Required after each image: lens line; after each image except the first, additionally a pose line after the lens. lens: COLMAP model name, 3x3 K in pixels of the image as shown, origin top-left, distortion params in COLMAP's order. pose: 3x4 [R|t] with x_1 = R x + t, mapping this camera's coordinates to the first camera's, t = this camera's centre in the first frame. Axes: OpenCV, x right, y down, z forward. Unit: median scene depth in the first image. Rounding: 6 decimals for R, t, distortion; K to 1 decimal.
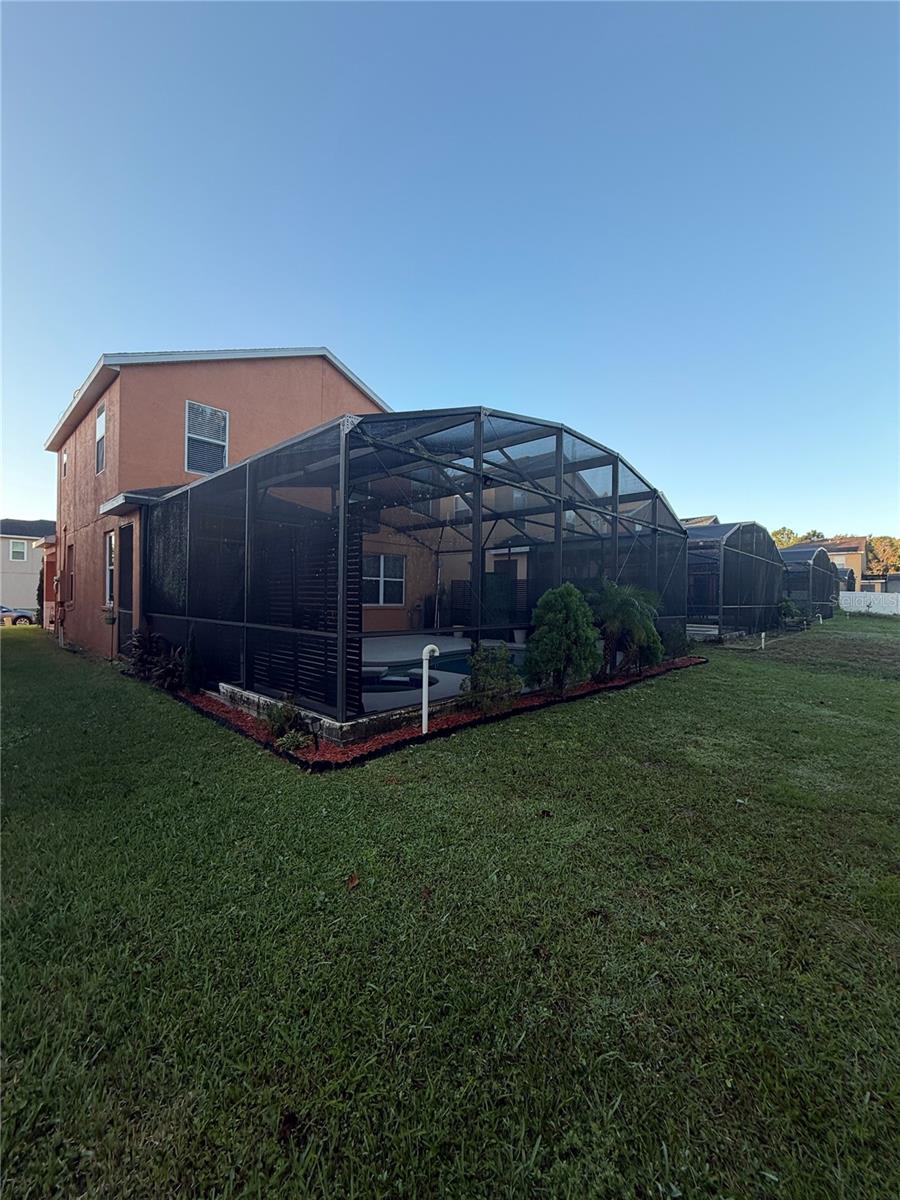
lens RADIAL K [[474.2, 0, 439.5], [0, 474.2, 596.2], [0, 0, 1]] dist [-0.001432, -0.000222]
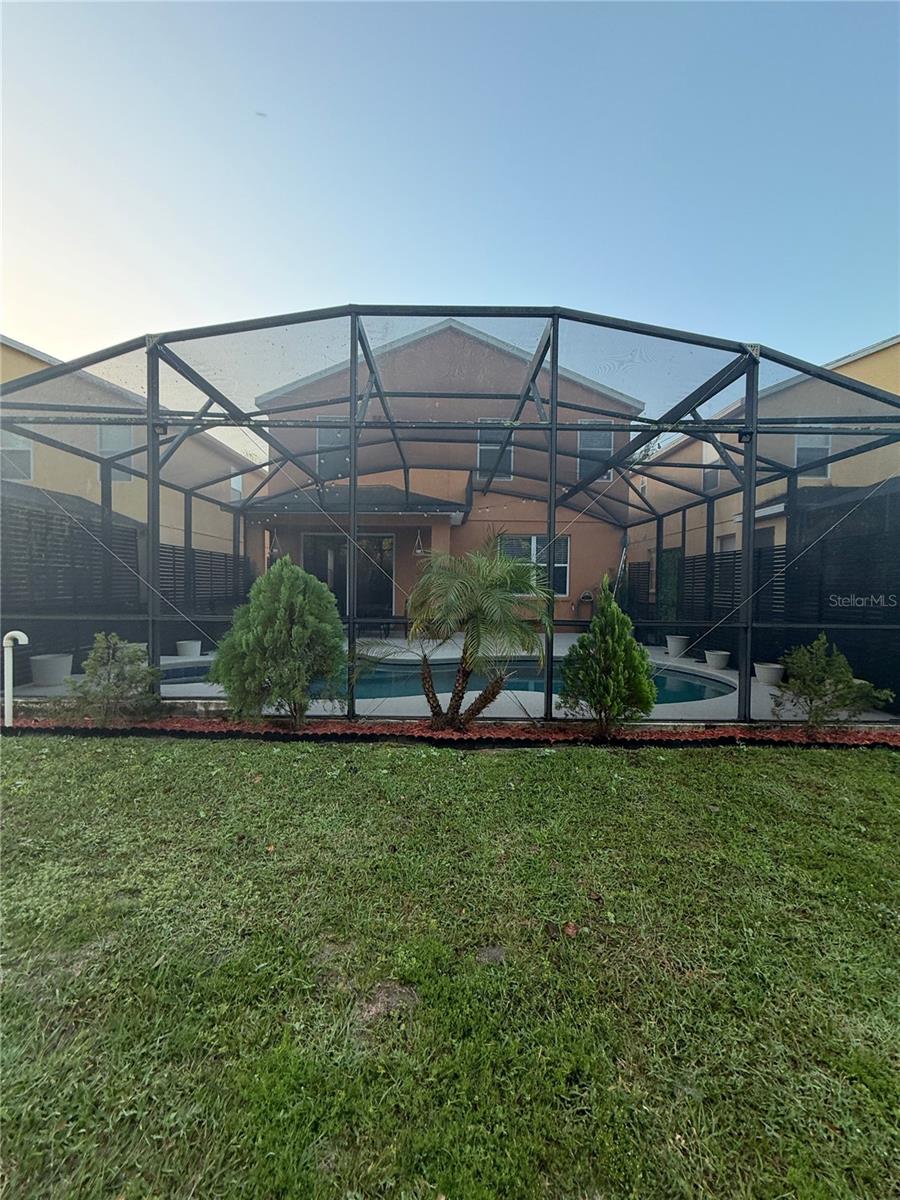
lens RADIAL K [[474.2, 0, 446.1], [0, 474.2, 605.2], [0, 0, 1]] dist [-0.001432, -0.000222]
pose [[0.691717, 0.026986, -0.721665, 0.365736], [-0.001185, 0.999343, 0.036234, 0.005124], [0.722168, -0.024208, 0.691294, 0.293537]]
